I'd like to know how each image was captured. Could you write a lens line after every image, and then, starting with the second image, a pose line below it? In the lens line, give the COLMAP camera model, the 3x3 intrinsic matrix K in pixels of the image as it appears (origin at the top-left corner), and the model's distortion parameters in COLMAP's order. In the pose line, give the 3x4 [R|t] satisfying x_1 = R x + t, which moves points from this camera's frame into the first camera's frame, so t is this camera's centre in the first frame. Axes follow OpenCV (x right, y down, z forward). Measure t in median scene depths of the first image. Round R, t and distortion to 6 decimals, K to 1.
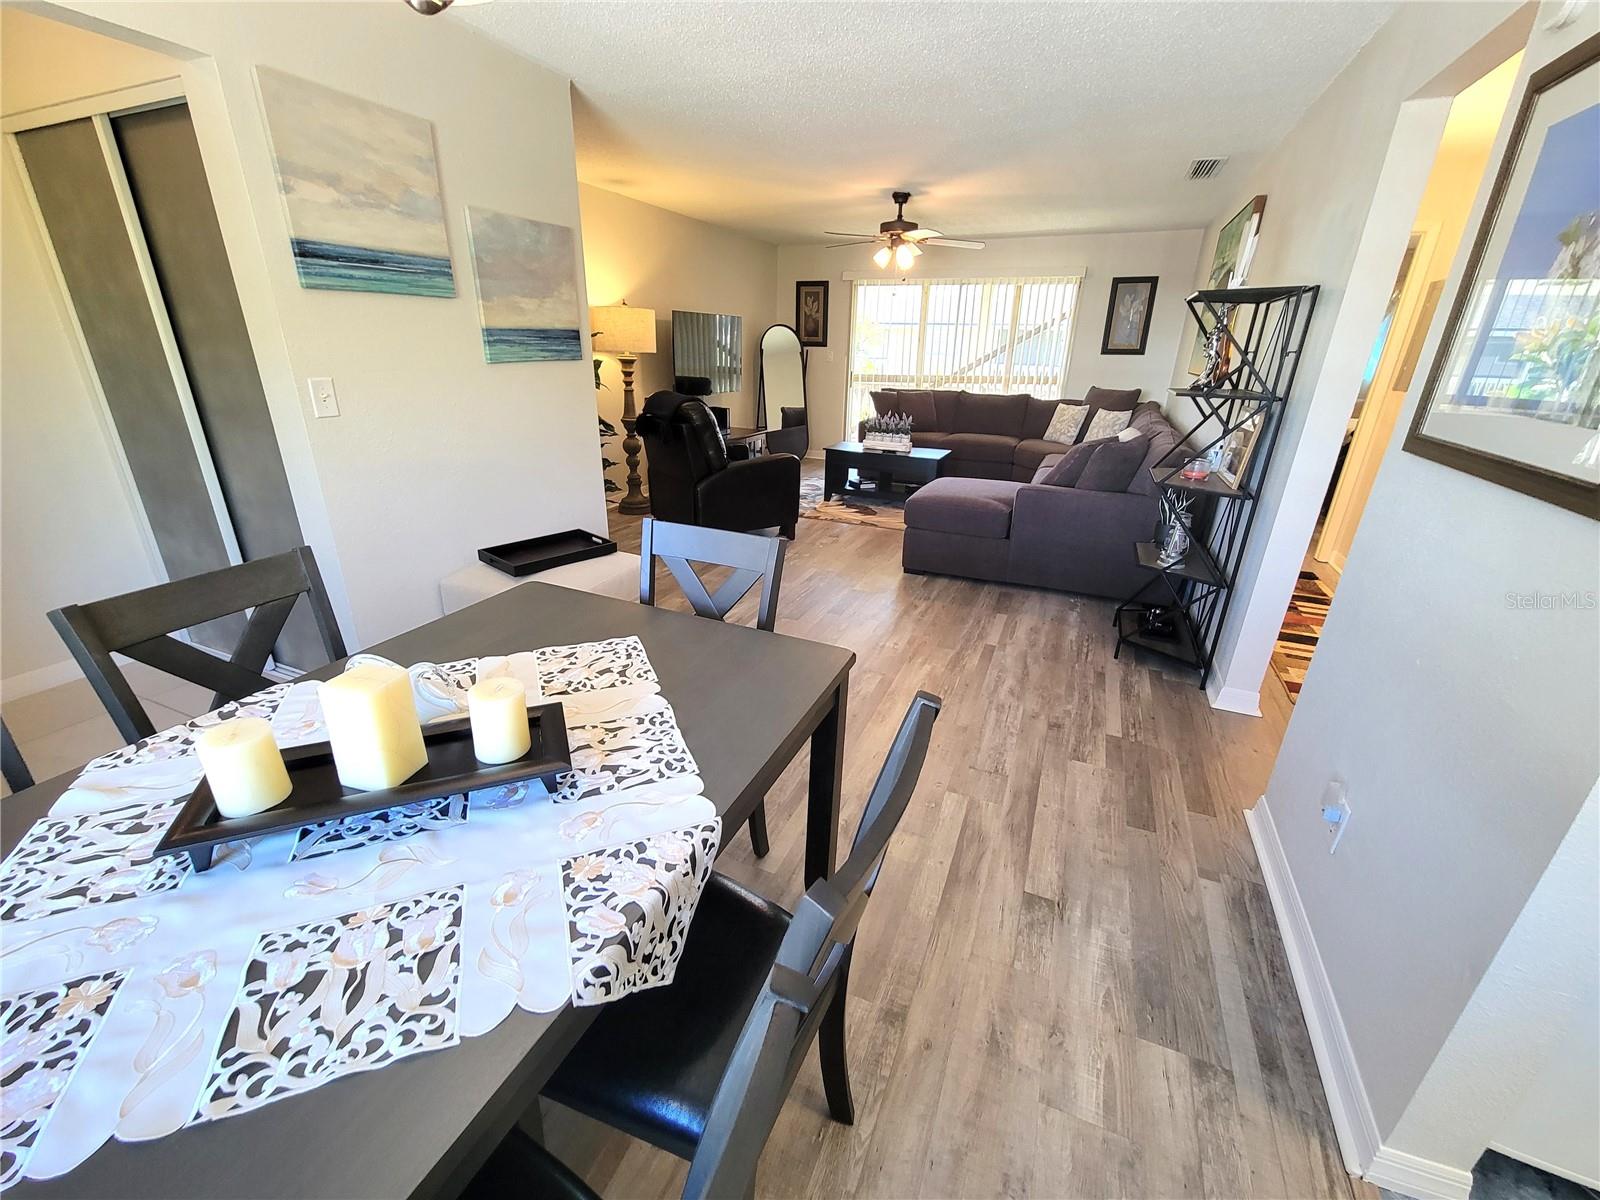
lens RADIAL K [[654.4, 0, 800.9], [0, 654.4, 598.7], [0, 0, 1]] dist [0.002522, -0.002711]
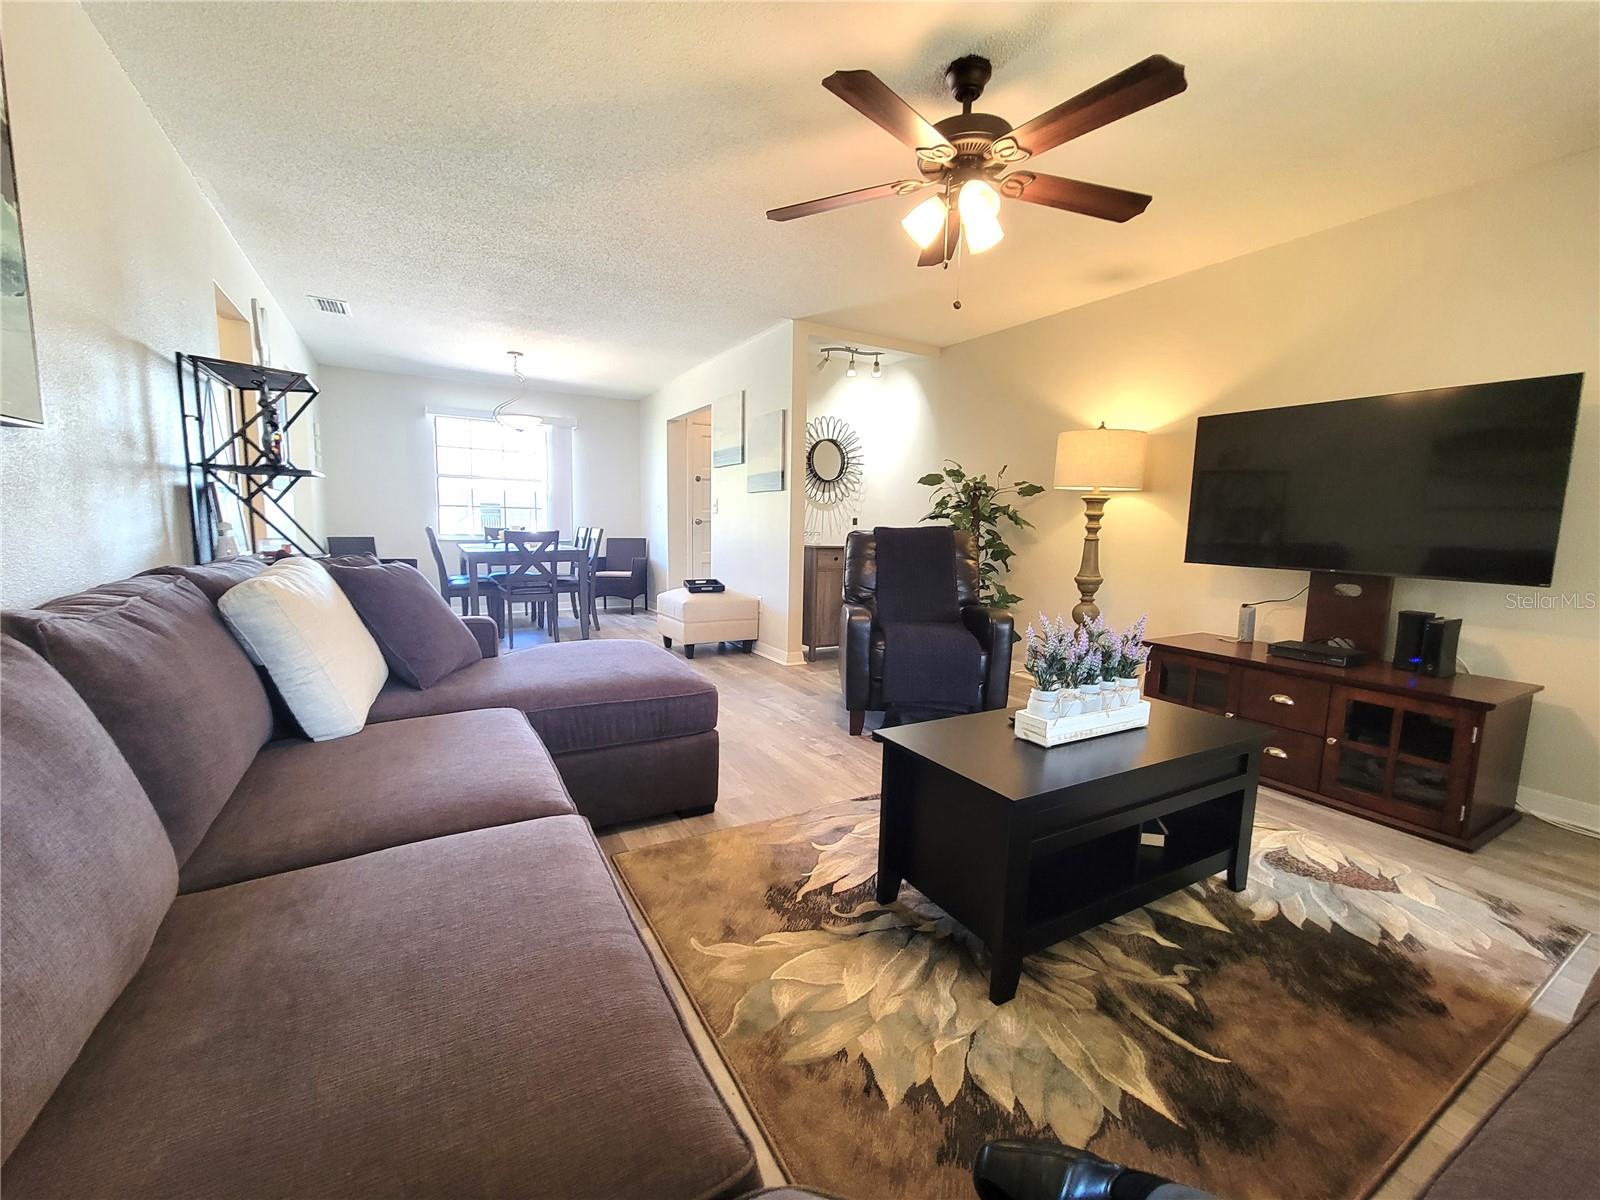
lens RADIAL K [[654.4, 0, 800.2], [0, 654.4, 601.9], [0, 0, 1]] dist [0.002522, -0.002711]
pose [[-0.596511, 0.065348, -0.799940, 0.928495], [-0.324637, 0.891866, 0.314937, -0.690241], [0.734021, 0.447553, -0.510793, 2.114985]]
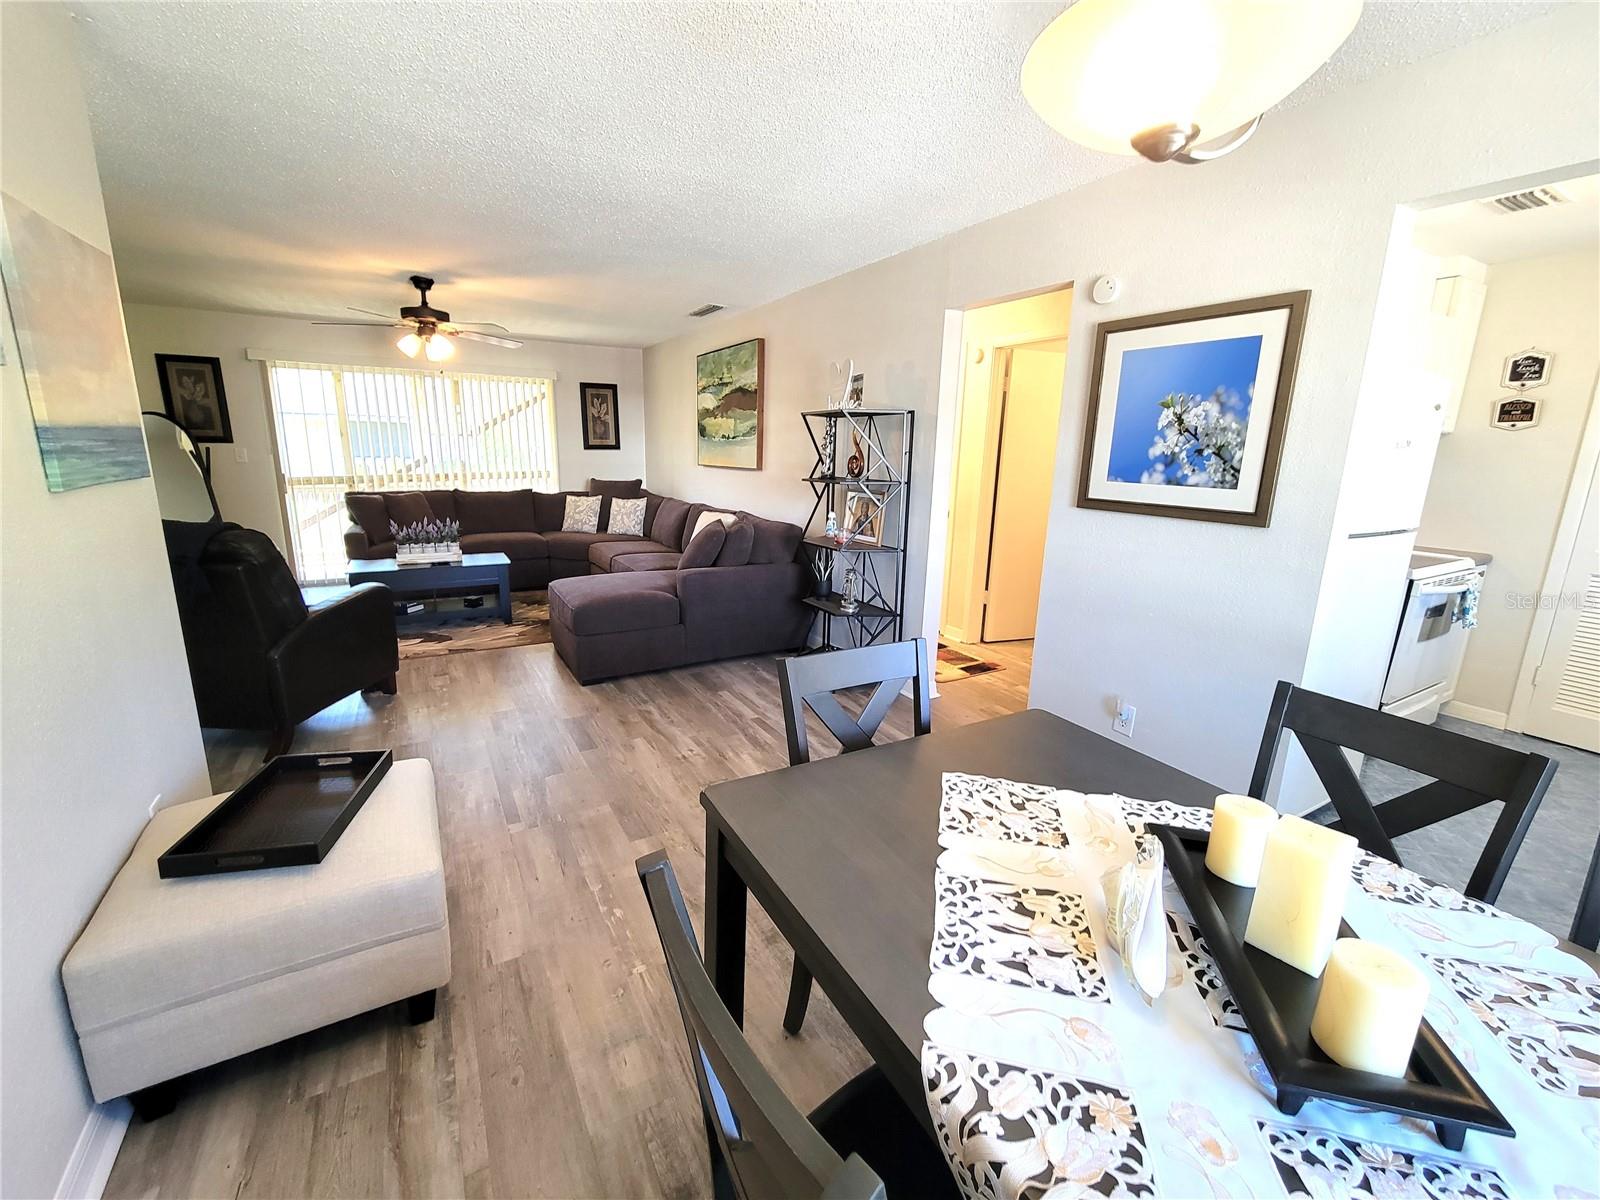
lens RADIAL K [[654.4, 0, 802.5], [0, 654.4, 594.2], [0, 0, 1]] dist [0.002522, -0.002711]
pose [[0.592299, -0.184406, 0.784332, -0.514702], [0.286928, 0.957914, 0.008539, -0.121296], [-0.752897, 0.219989, 0.620283, 0.266713]]
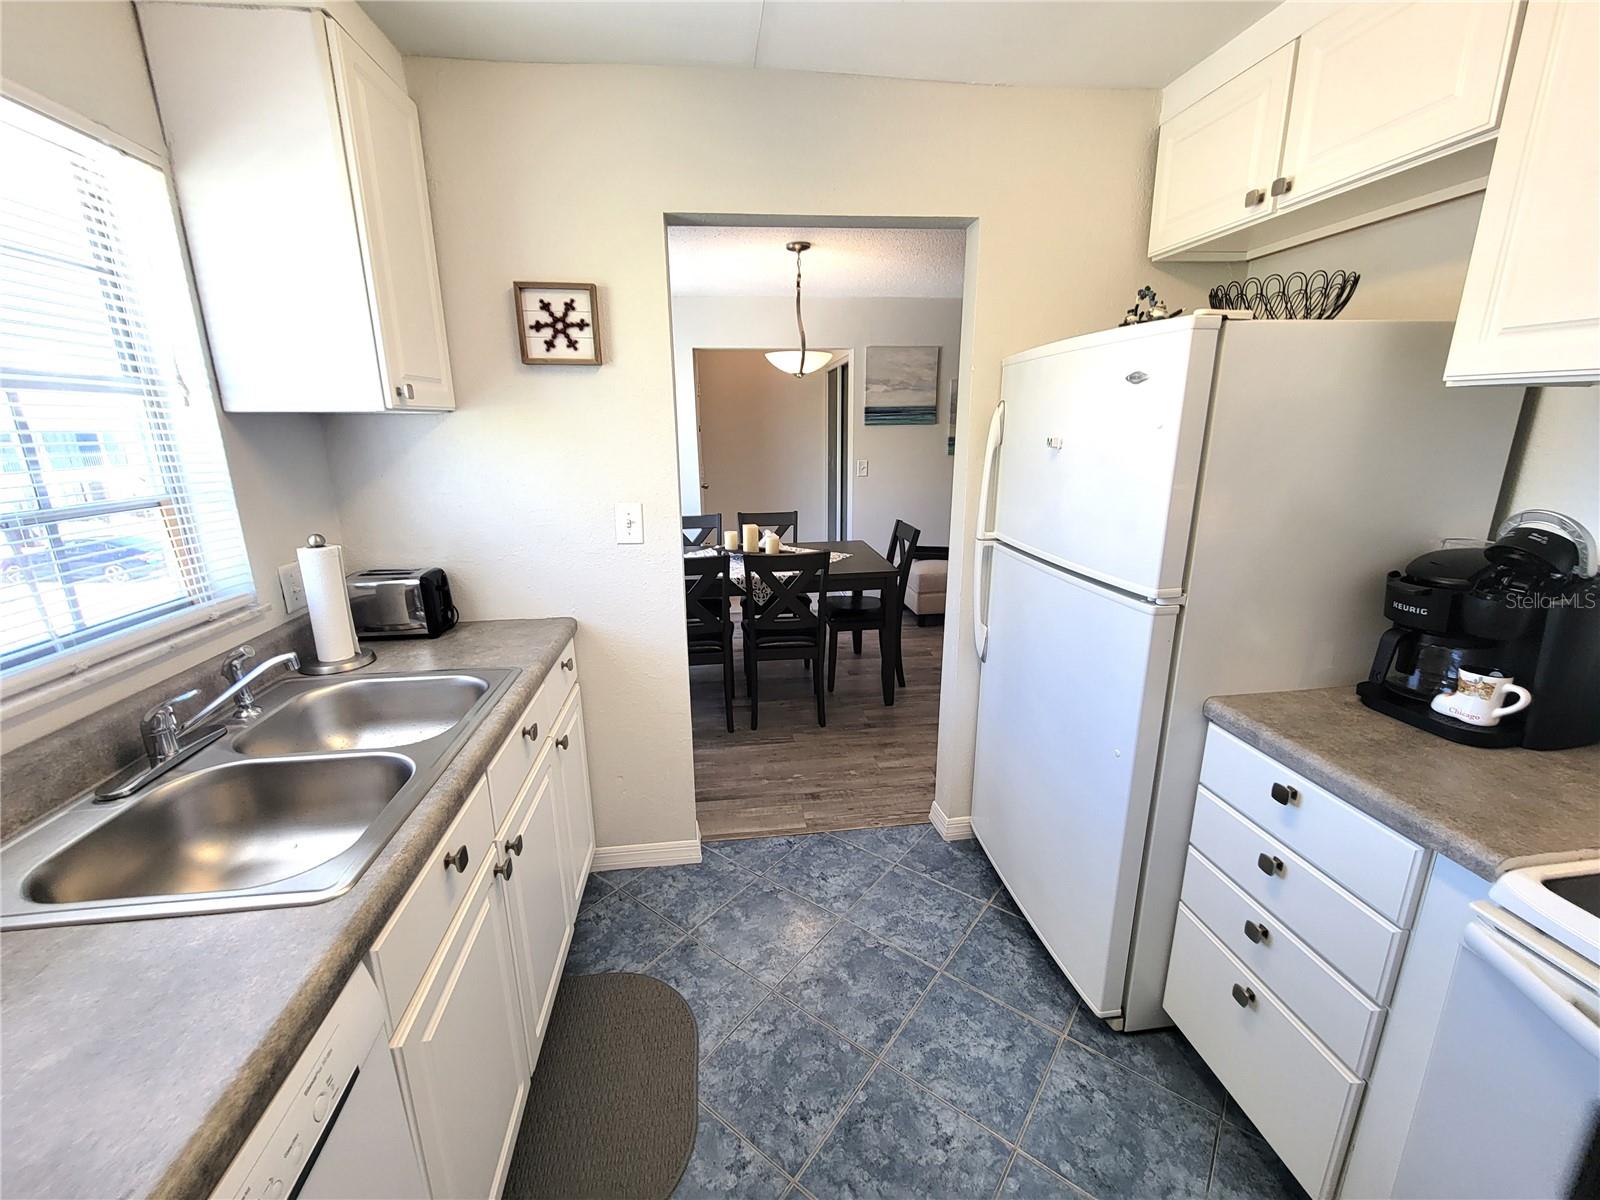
lens RADIAL K [[654.4, 0, 803.0], [0, 654.4, 600.8], [0, 0, 1]] dist [0.002522, -0.002711]
pose [[0.512727, 0.194334, -0.836269, 0.951148], [-0.296244, 0.954269, 0.040124, 0.095219], [0.805823, 0.227167, 0.546850, -0.286890]]
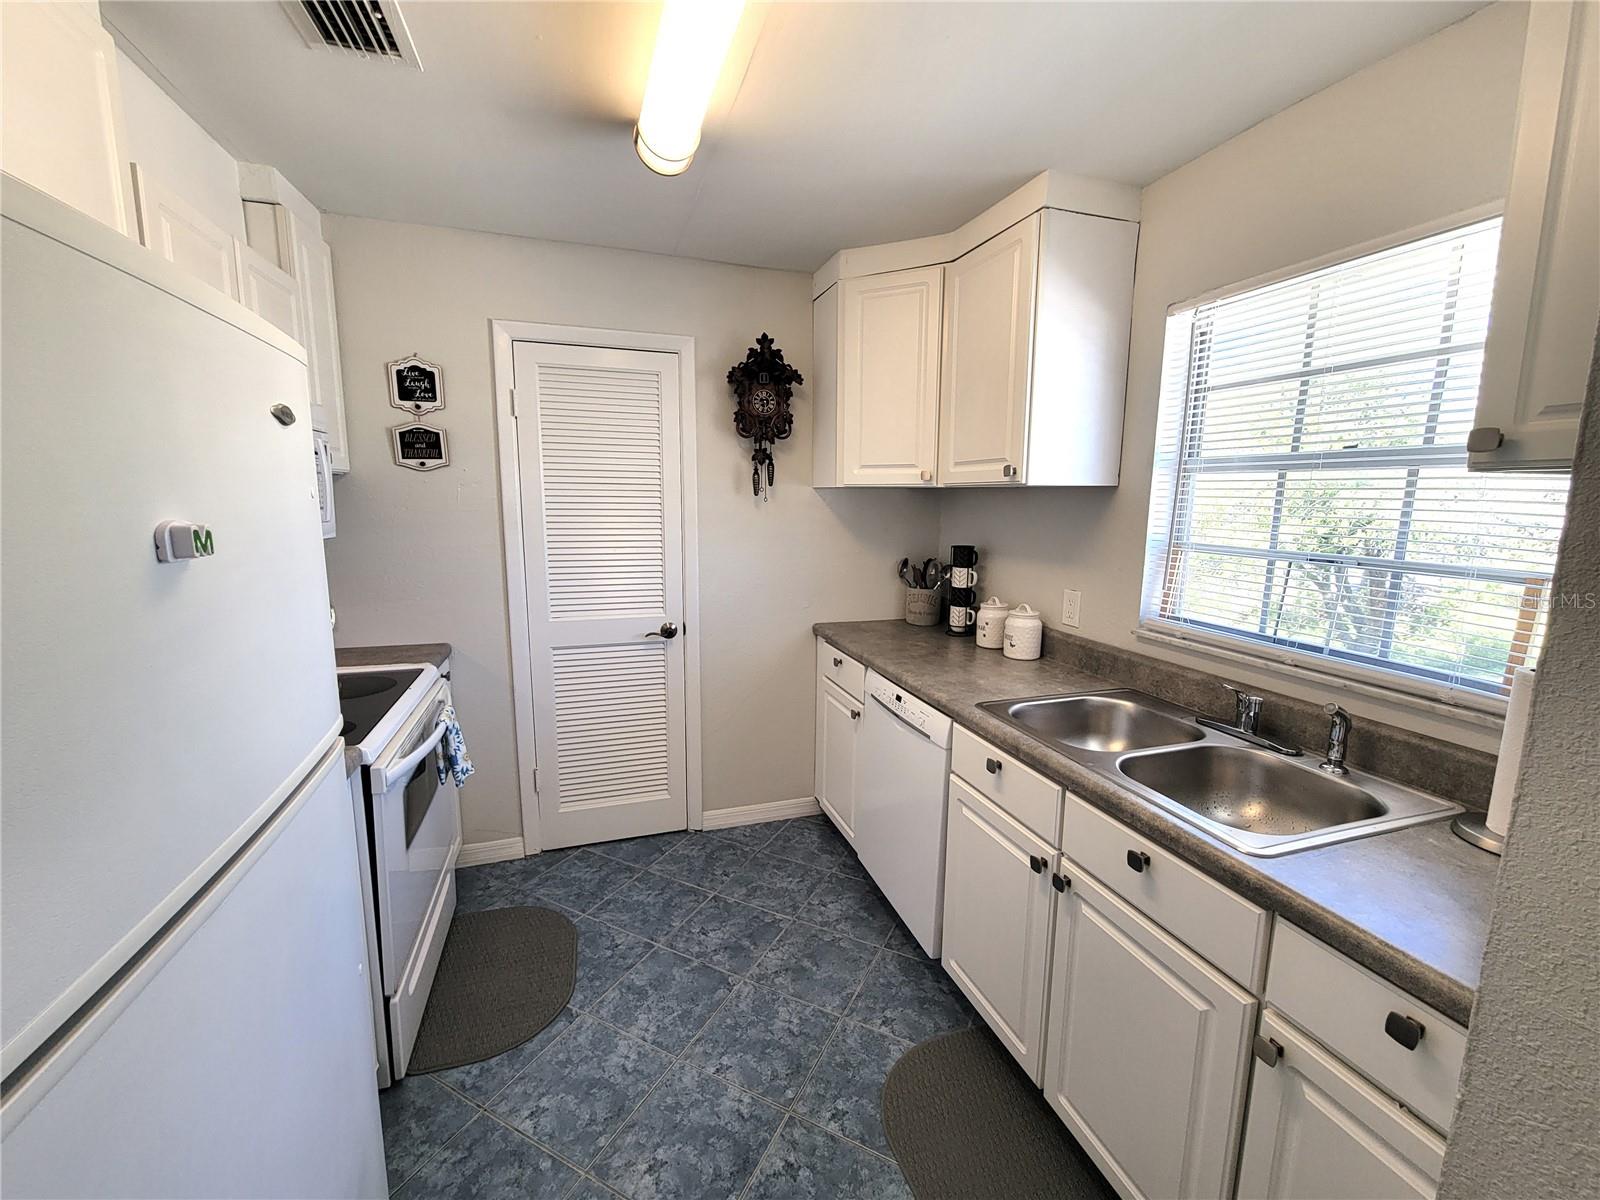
lens RADIAL K [[654.4, 0, 798.6], [0, 654.4, 601.2], [0, 0, 1]] dist [0.002522, -0.002711]
pose [[-0.662548, -0.148611, 0.734129, 0.285664], [0.252776, 0.878257, 0.405917, -0.098263], [-0.705078, 0.454510, -0.544322, 0.158650]]
